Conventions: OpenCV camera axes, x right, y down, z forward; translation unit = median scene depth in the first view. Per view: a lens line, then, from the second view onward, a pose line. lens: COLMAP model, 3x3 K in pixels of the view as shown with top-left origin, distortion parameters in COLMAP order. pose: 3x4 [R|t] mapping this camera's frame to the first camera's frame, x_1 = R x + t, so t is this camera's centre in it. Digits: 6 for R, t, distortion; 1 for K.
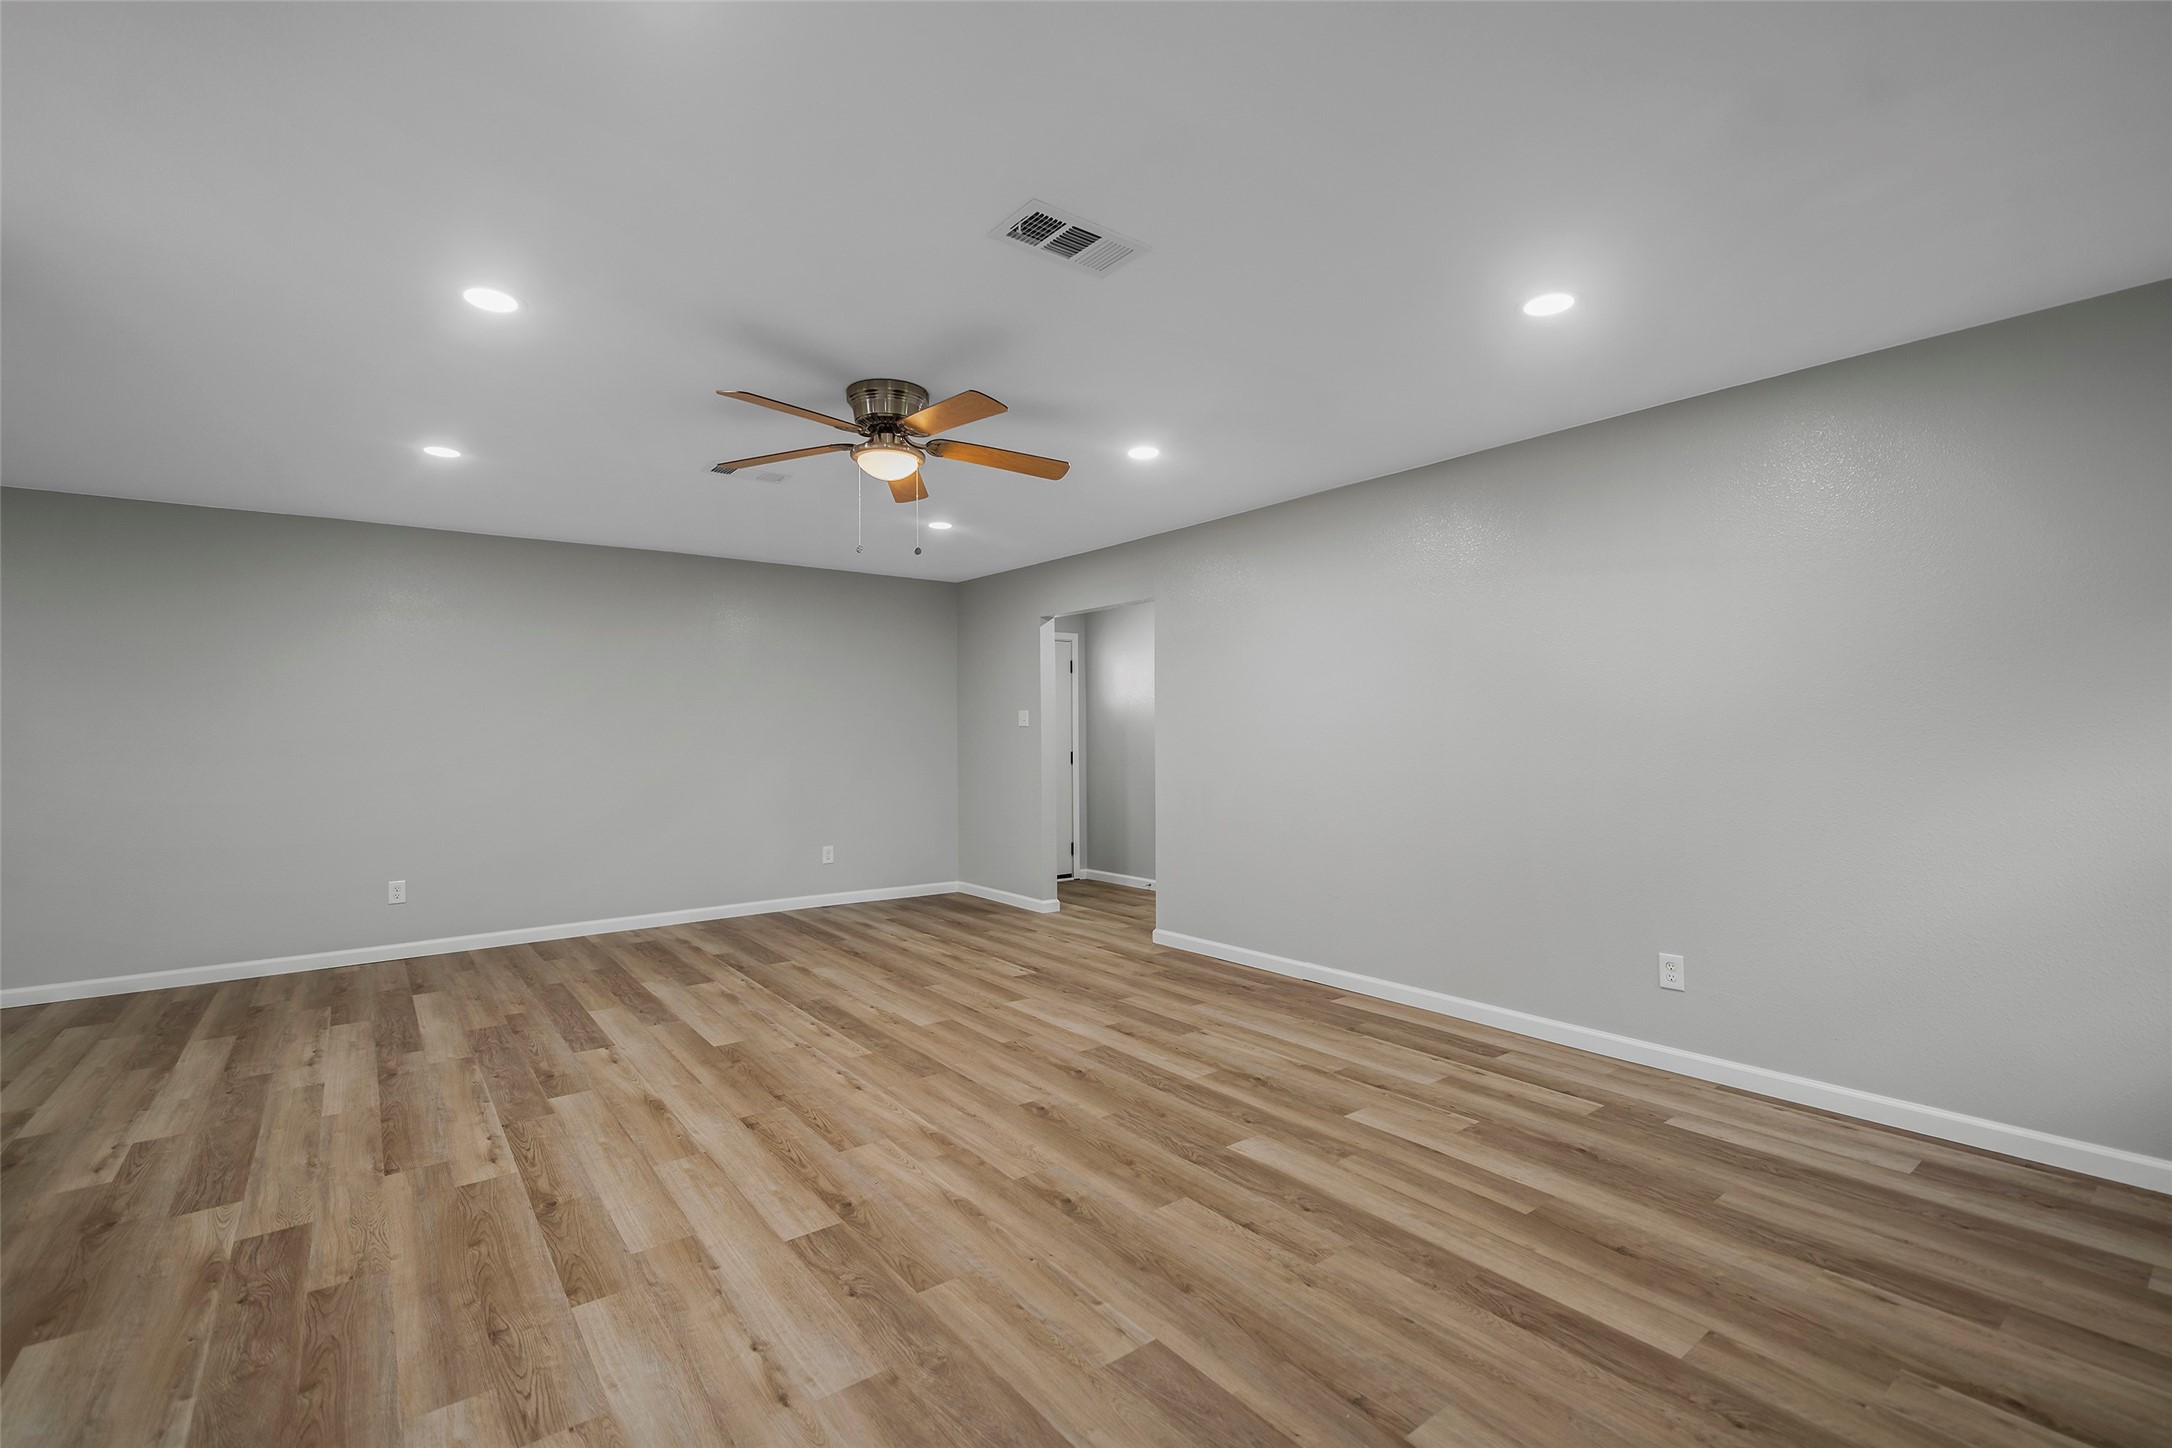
lens RADIAL K [[948.3, 0, 1089.3], [0, 948.3, 727.3], [0, 0, 1]] dist [-0.001254, -0.000020]
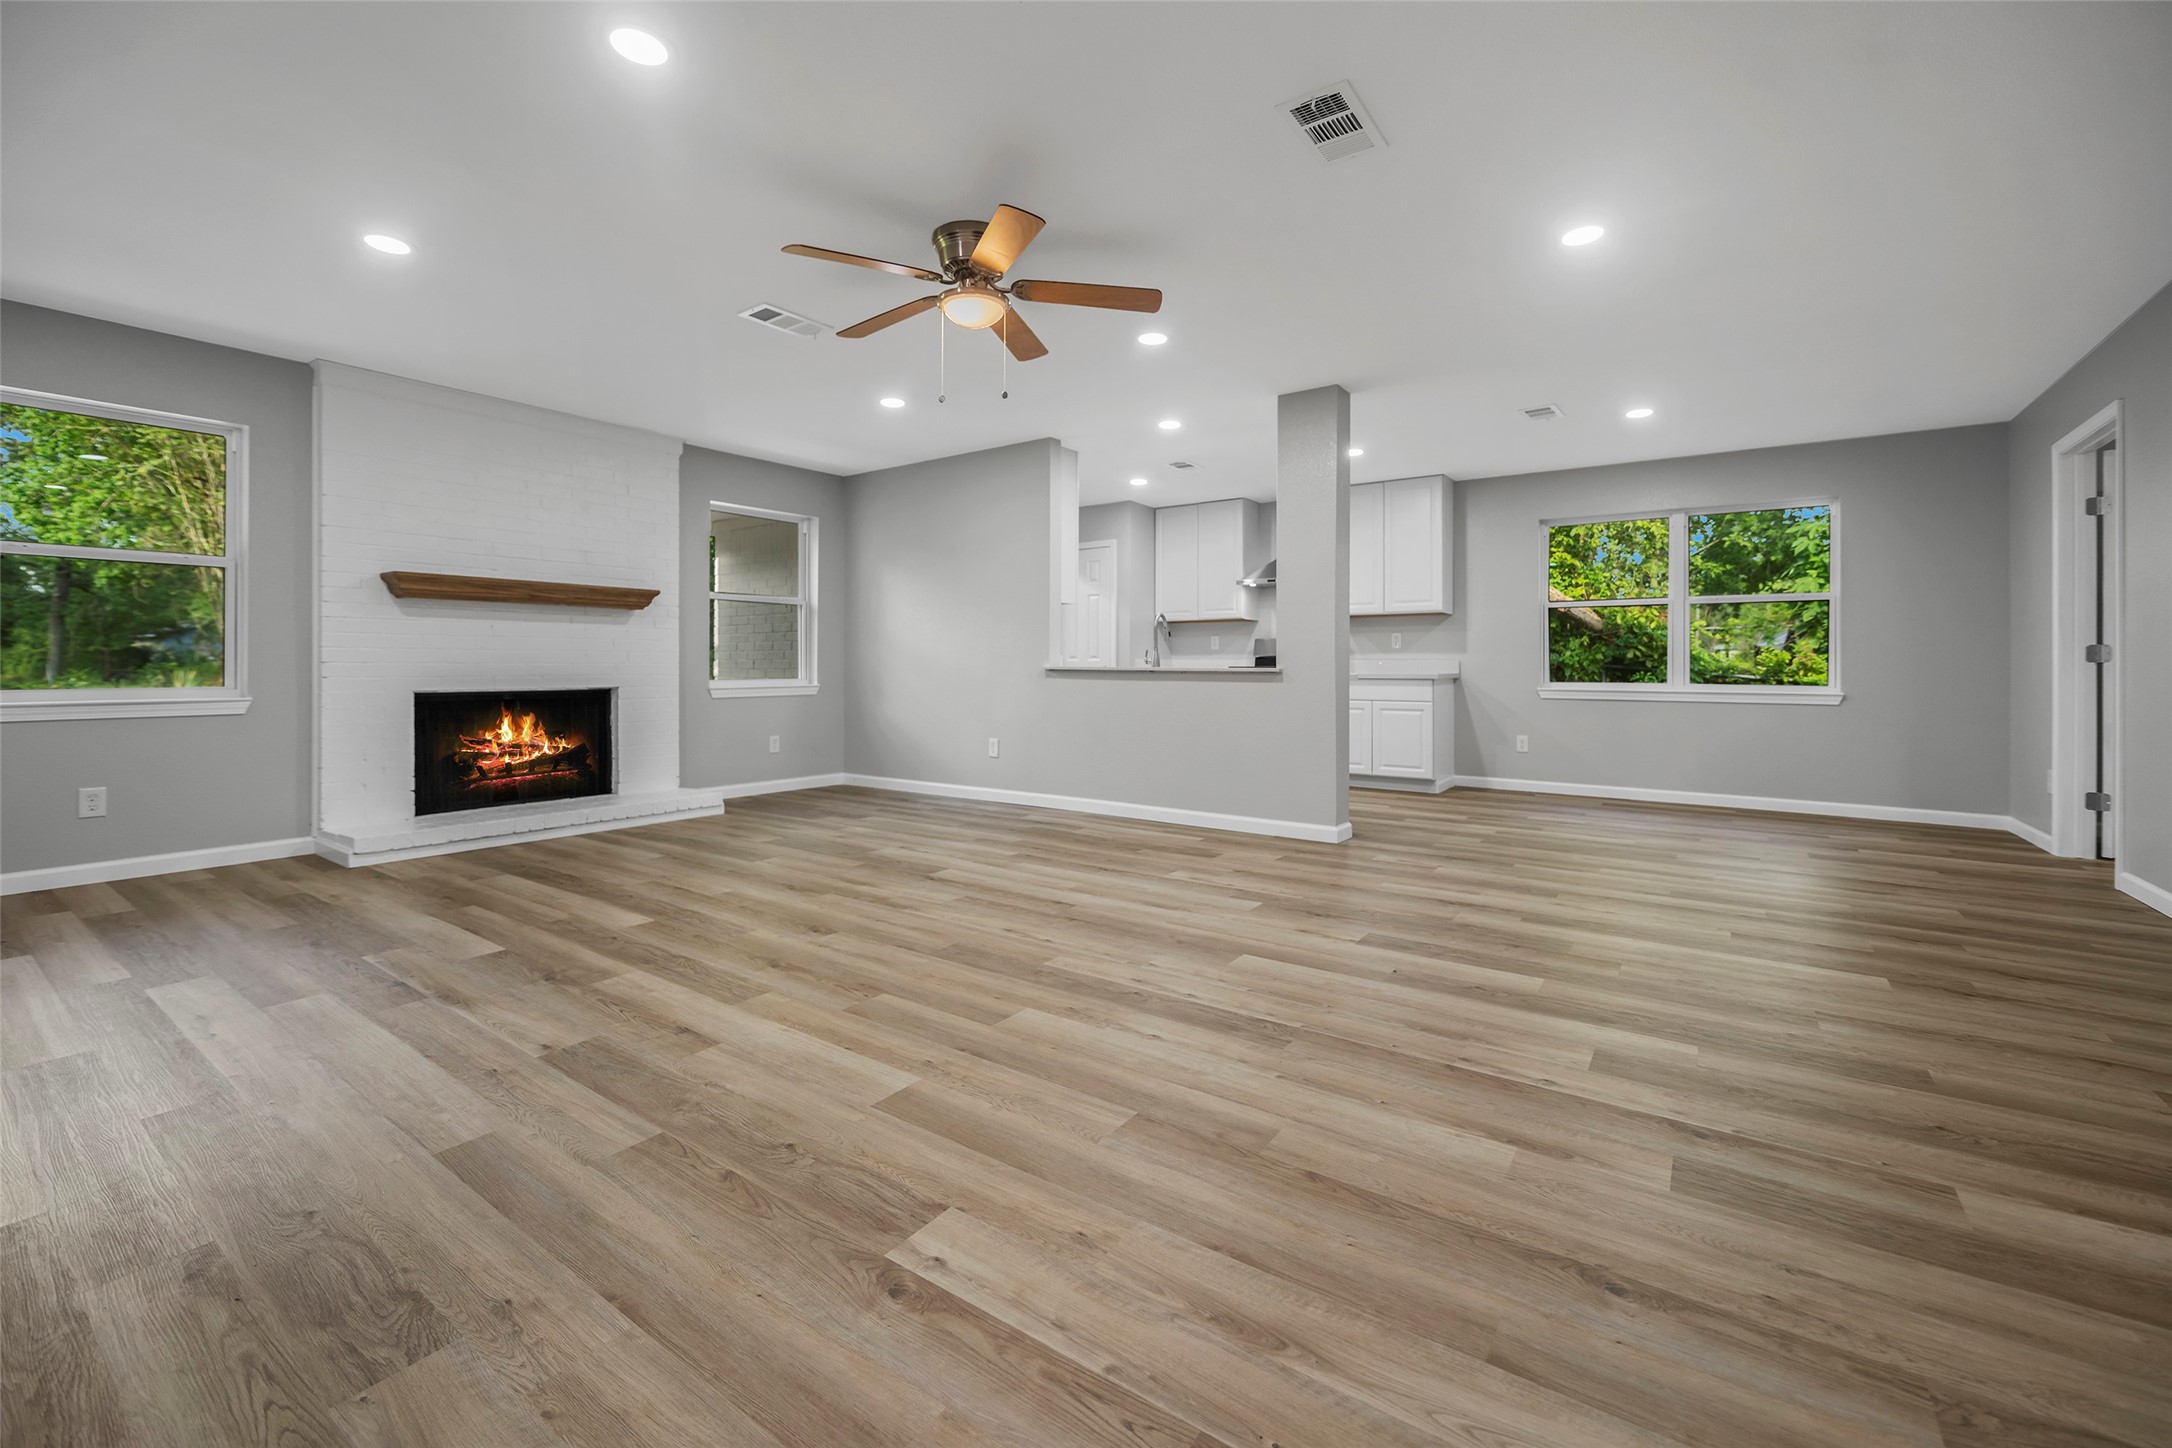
lens RADIAL K [[888.0, 0, 1093.1], [0, 888.0, 688.0], [0, 0, 1]] dist [-0.003246, -0.000546]
pose [[-0.956676, 0.011019, -0.290946, -0.053170], [0.004771, 0.999743, 0.022176, 0.093976], [0.291115, 0.019827, -0.956482, 1.782343]]
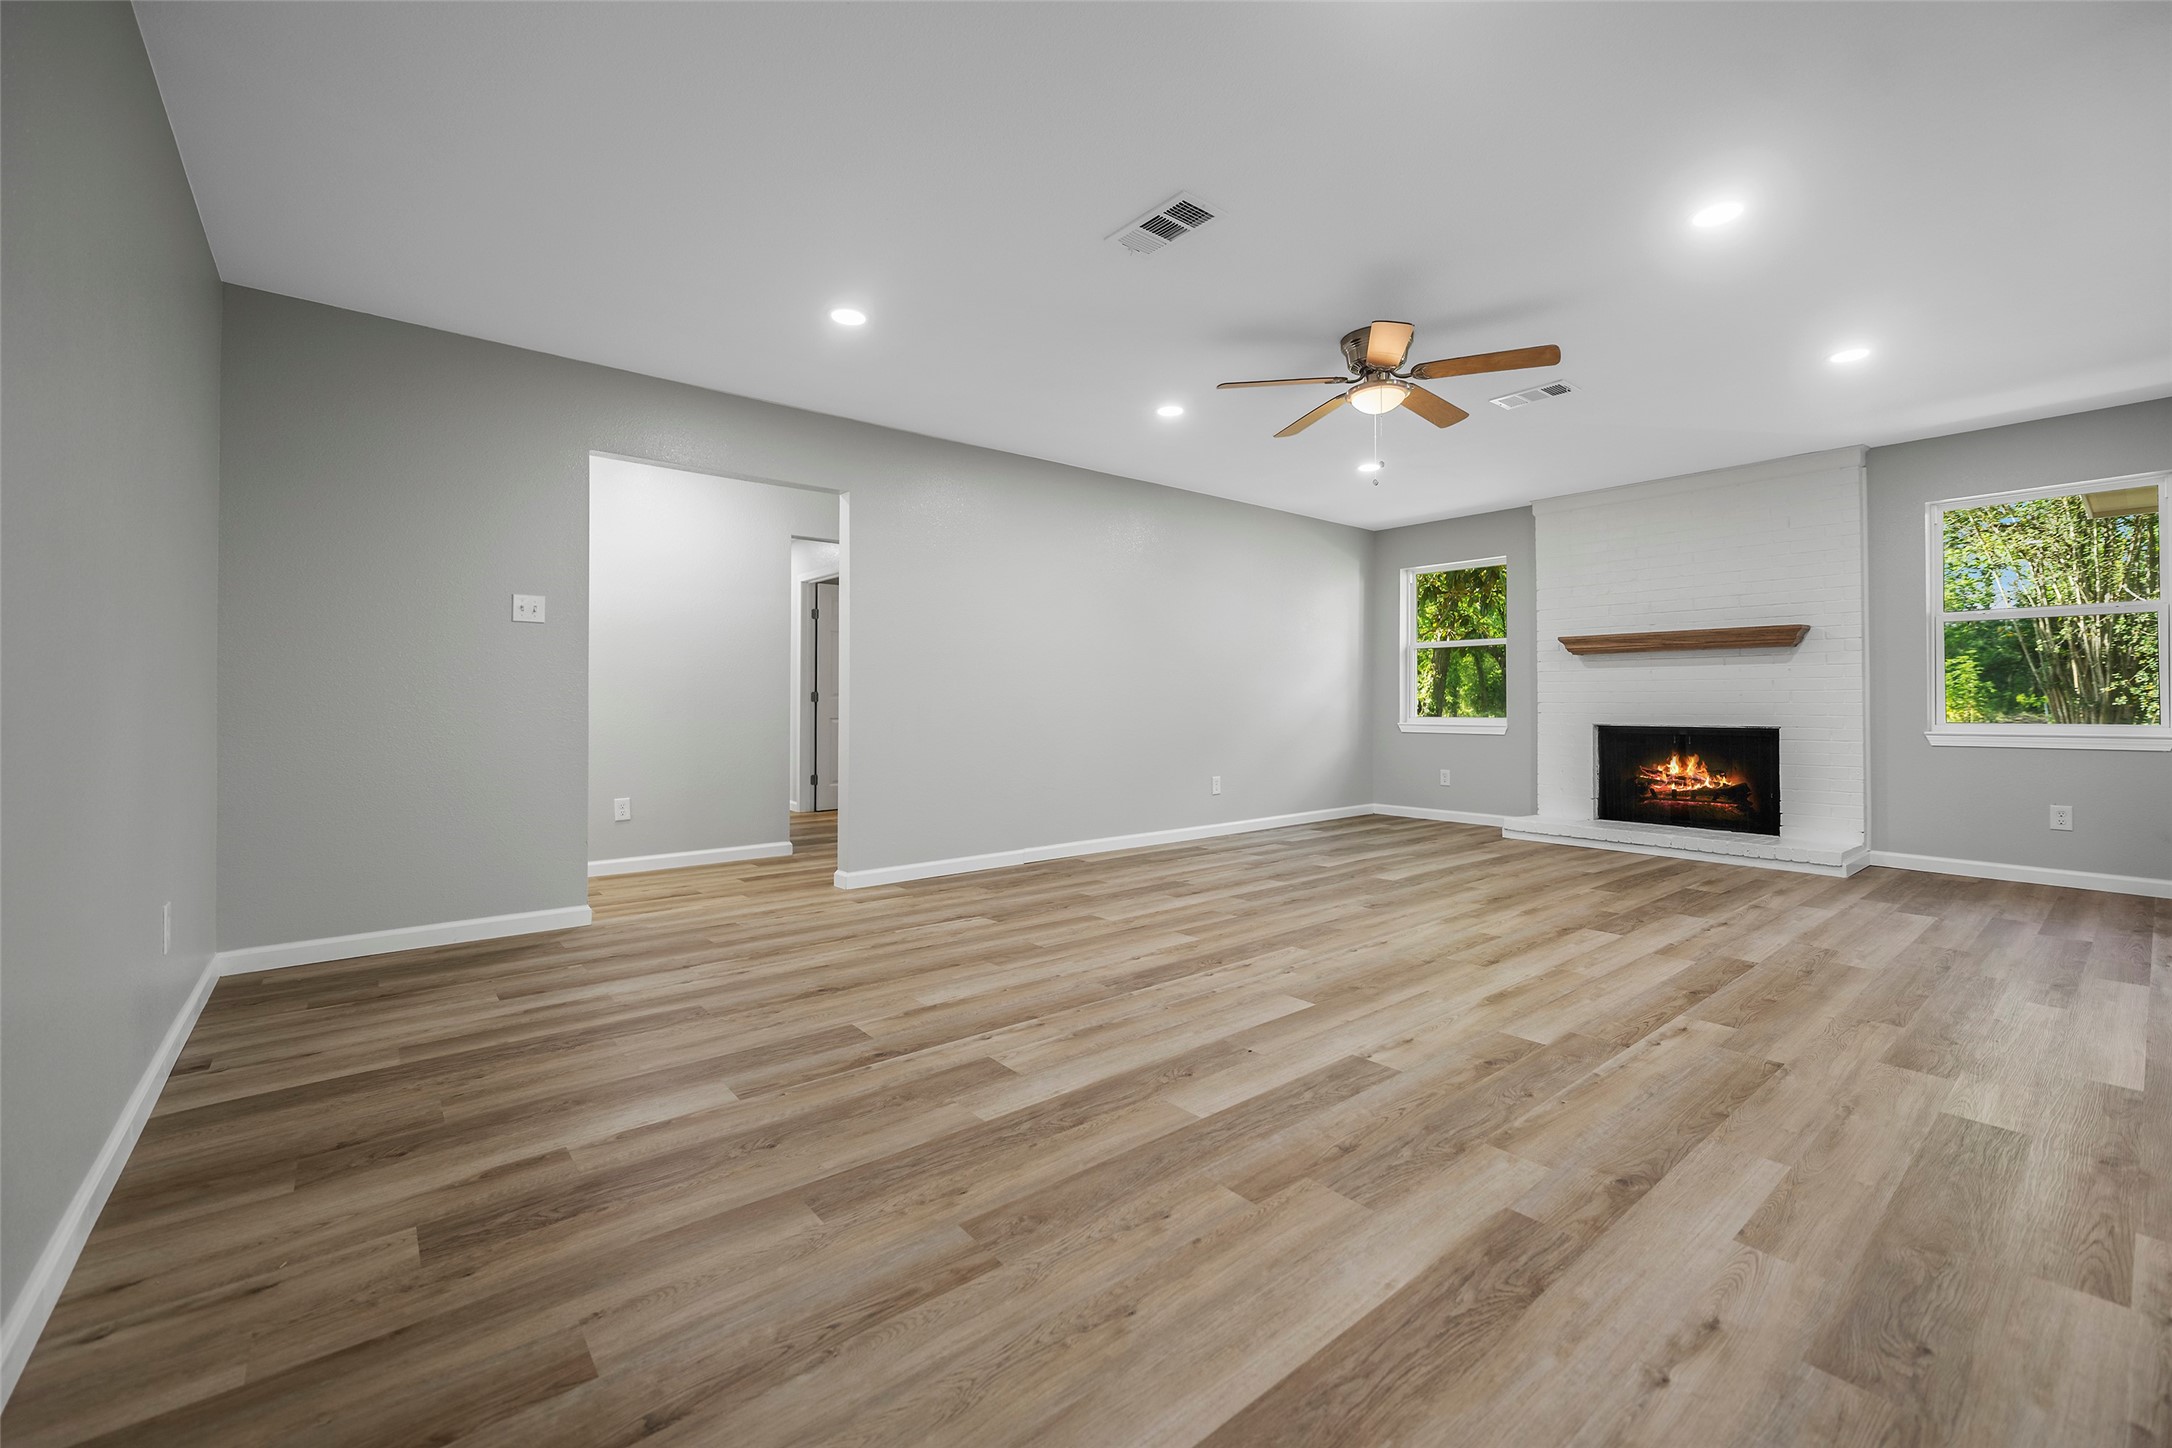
lens RADIAL K [[888.0, 0, 1093.1], [0, 888.0, 688.0], [0, 0, 1]] dist [-0.003246, -0.000546]
pose [[-0.031302, 0.023346, 0.999237, -1.192927], [-0.005152, 0.999710, -0.023518, 0.097728], [-0.999497, -0.005884, -0.031172, 1.274633]]
